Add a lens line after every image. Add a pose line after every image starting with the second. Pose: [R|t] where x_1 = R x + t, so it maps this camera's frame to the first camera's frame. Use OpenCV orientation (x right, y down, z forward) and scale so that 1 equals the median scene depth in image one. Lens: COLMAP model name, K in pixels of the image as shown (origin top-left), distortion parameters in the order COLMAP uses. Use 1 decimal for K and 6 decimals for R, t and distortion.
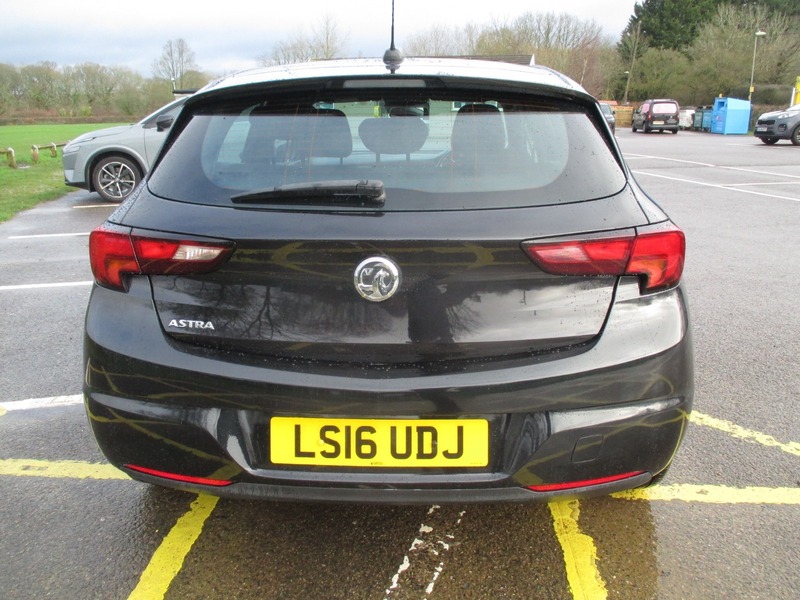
lens RADIAL K [[678.2, 0, 400.0], [0, 678.2, 300.0], [0, 0, 1]] dist [-0.031583, -0.001996]
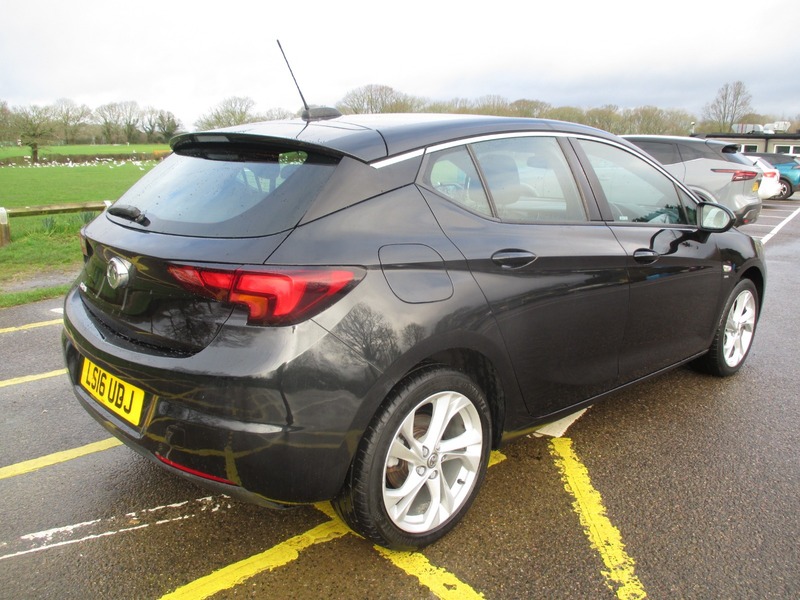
lens RADIAL K [[674.2, 0, 395.6], [0, 674.2, 300.1], [0, 0, 1]] dist [-0.036918, -0.003325]
pose [[0.709969, 0.173978, -0.682405, 1.322675], [-0.212044, 0.976846, 0.028436, -0.136902], [0.671552, 0.124512, 0.730421, 0.352883]]
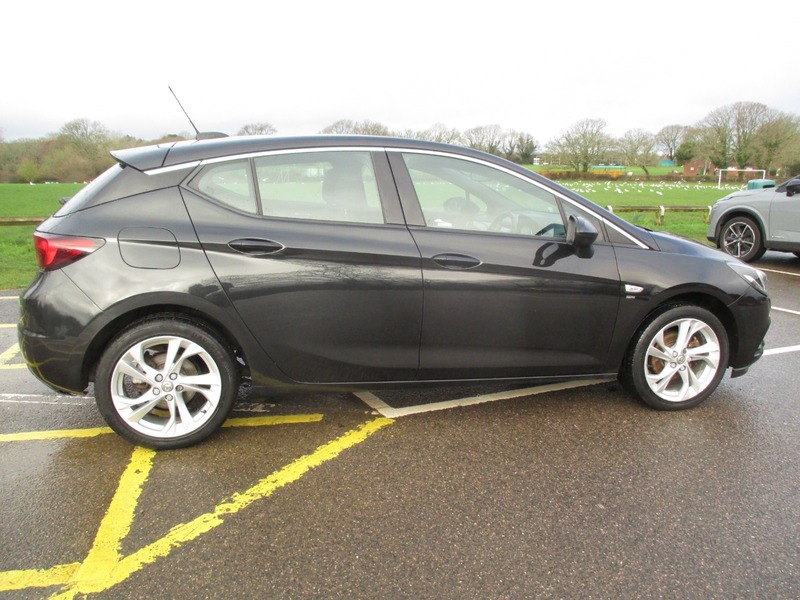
lens RADIAL K [[672.3, 0, 398.2], [0, 672.3, 303.4], [0, 0, 1]] dist [-0.038237, 0.001209]
pose [[0.269301, 0.209866, -0.939911, 2.367455], [-0.281184, 0.950576, 0.131684, -0.439838], [0.921093, 0.228825, 0.315003, 1.381225]]
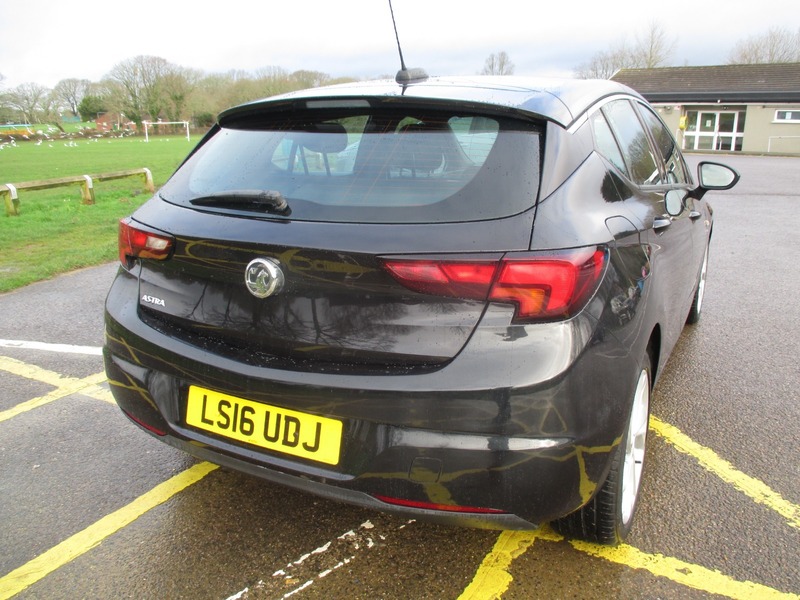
lens RADIAL K [[678.5, 0, 400.0], [0, 678.5, 300.0], [0, 0, 1]] dist [-0.028504, -0.012491]
pose [[0.896394, 0.115171, -0.428034, 0.635471], [-0.121415, 0.992519, 0.012789, -0.035735], [0.426305, 0.040505, 0.903672, 0.075634]]
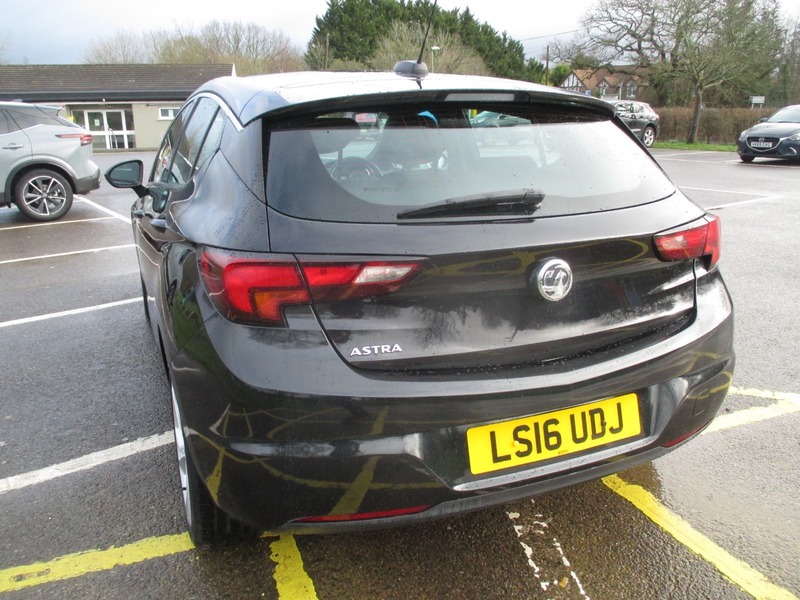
lens RADIAL K [[678.5, 0, 400.0], [0, 678.5, 300.0], [0, 0, 1]] dist [-0.028504, -0.012491]
pose [[0.902548, -0.119071, 0.413798, -0.674181], [0.124198, 0.992150, 0.014599, -0.043798], [-0.412288, 0.038217, 0.910252, 0.123082]]
